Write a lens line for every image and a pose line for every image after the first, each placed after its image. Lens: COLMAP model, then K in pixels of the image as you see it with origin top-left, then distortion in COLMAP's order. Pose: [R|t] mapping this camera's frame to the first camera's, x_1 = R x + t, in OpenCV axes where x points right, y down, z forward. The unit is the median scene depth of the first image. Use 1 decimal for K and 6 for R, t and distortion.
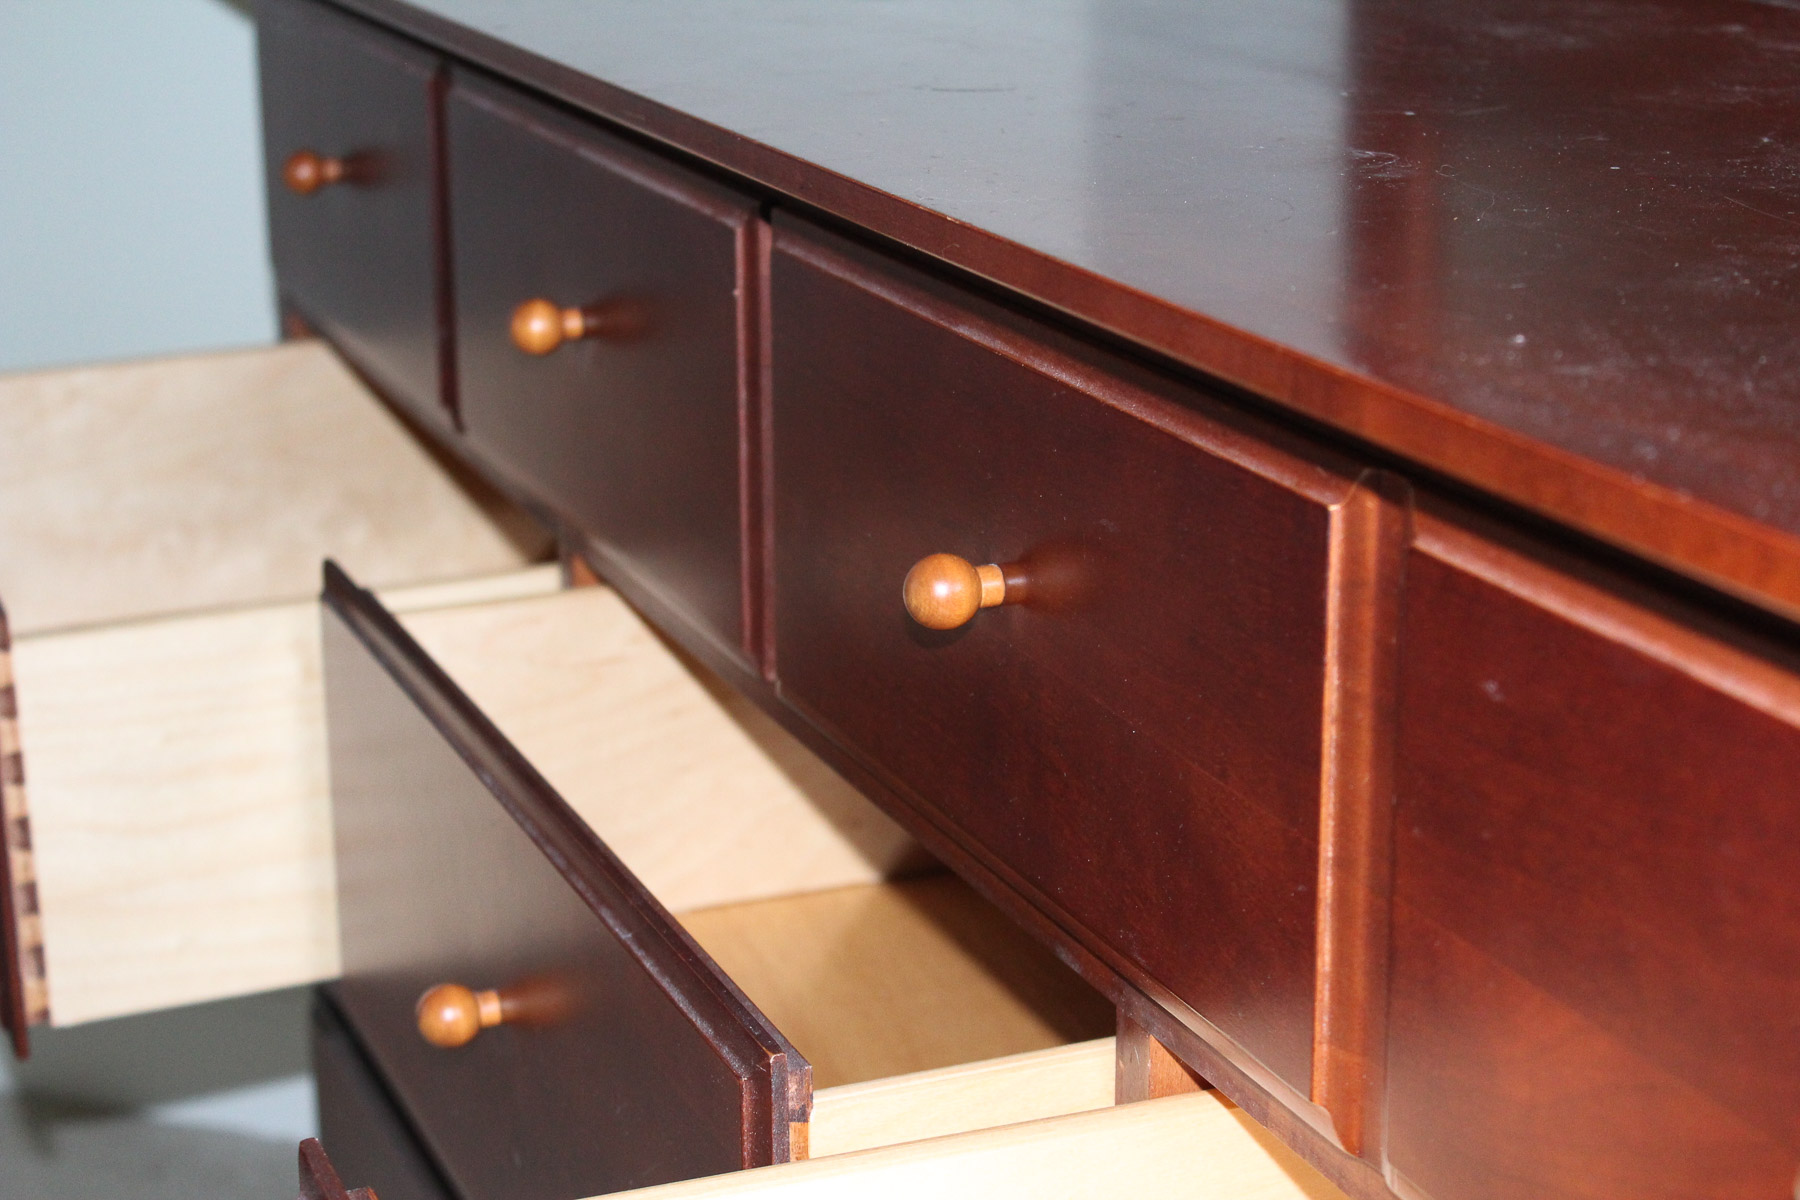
lens RADIAL K [[3481.4, 0, 900.0], [0, 3481.4, 600.0], [0, 0, 1]] dist [0.021962, -0.209098]
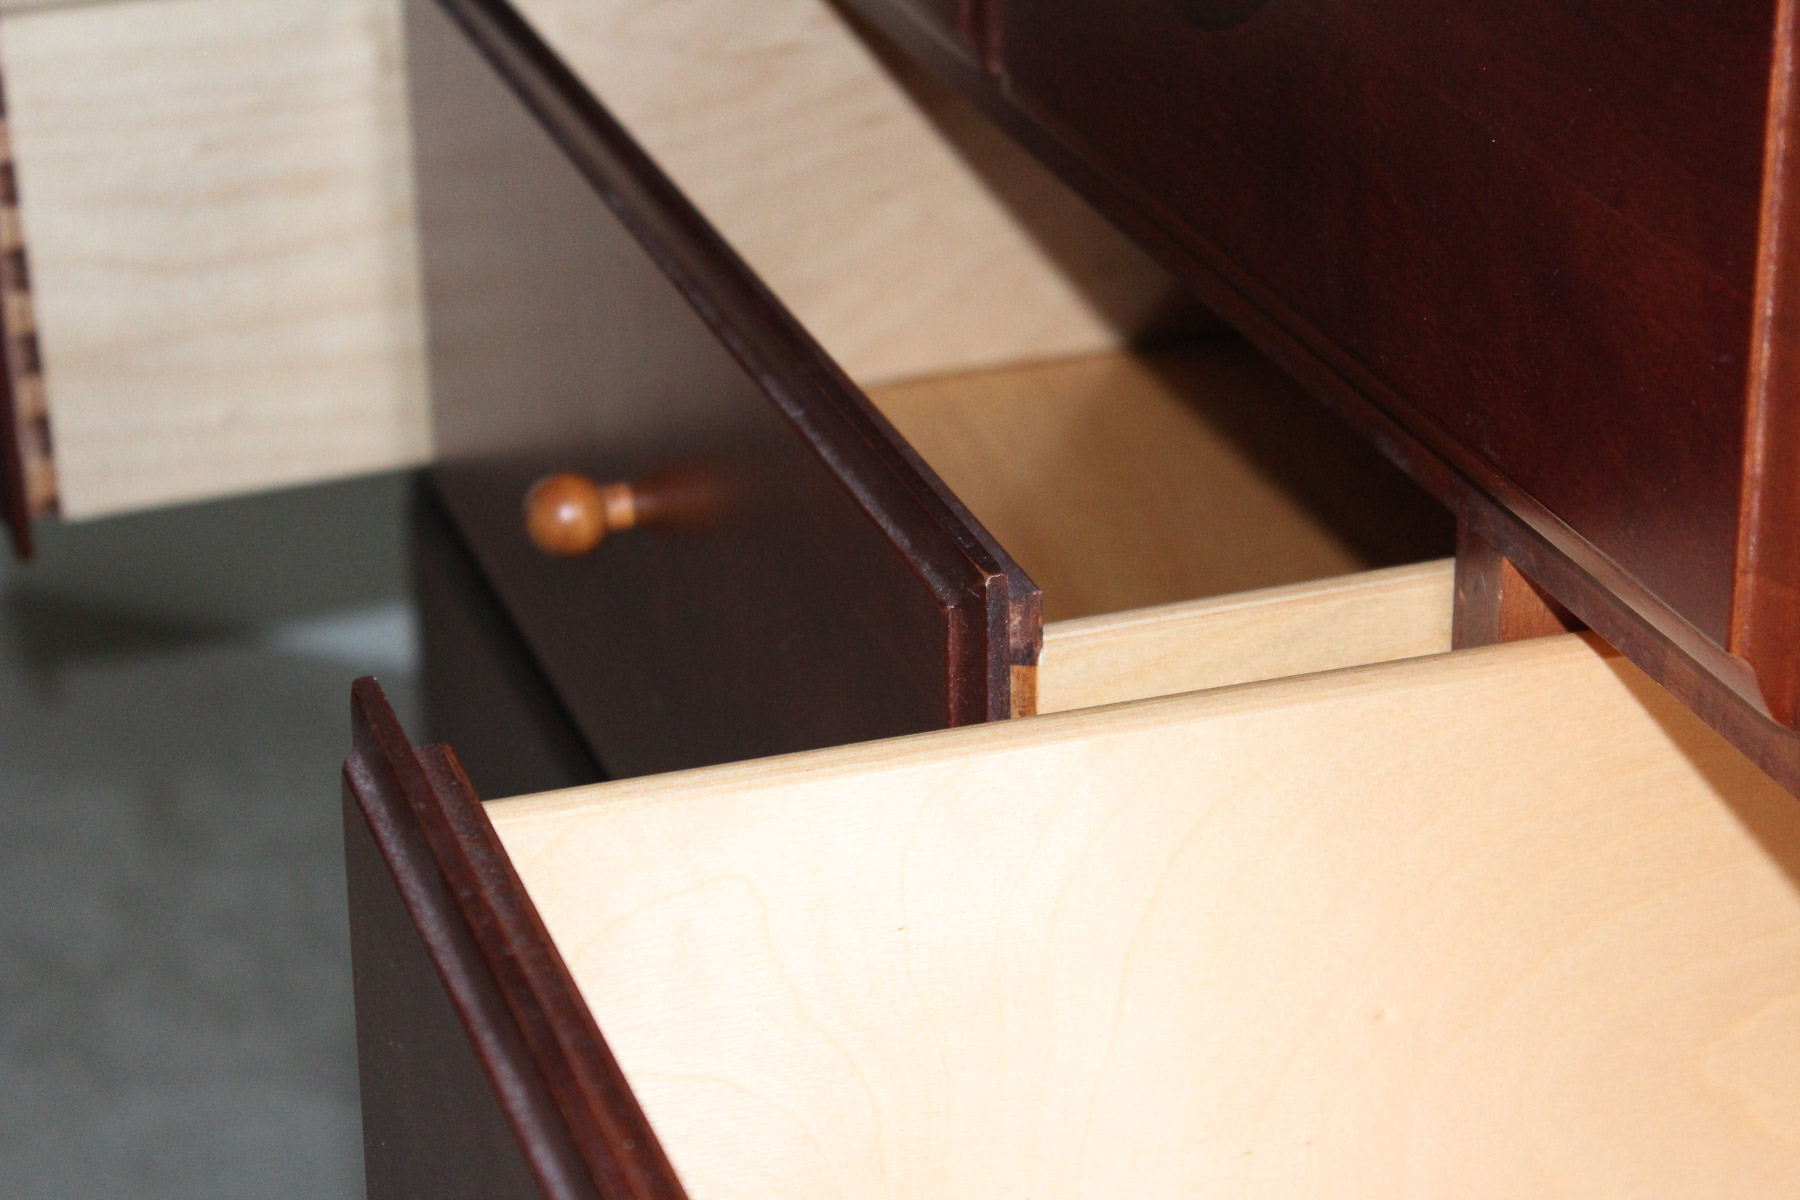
lens RADIAL K [[4171.9, 0, 900.0], [0, 4171.9, 600.0], [0, 0, 1]] dist [0.066065, -0.231581]
pose [[0.997988, 0.017186, -0.061021, -0.001213], [-0.008606, 0.990369, 0.138184, 0.012980], [0.062808, -0.137380, 0.988525, 0.117597]]
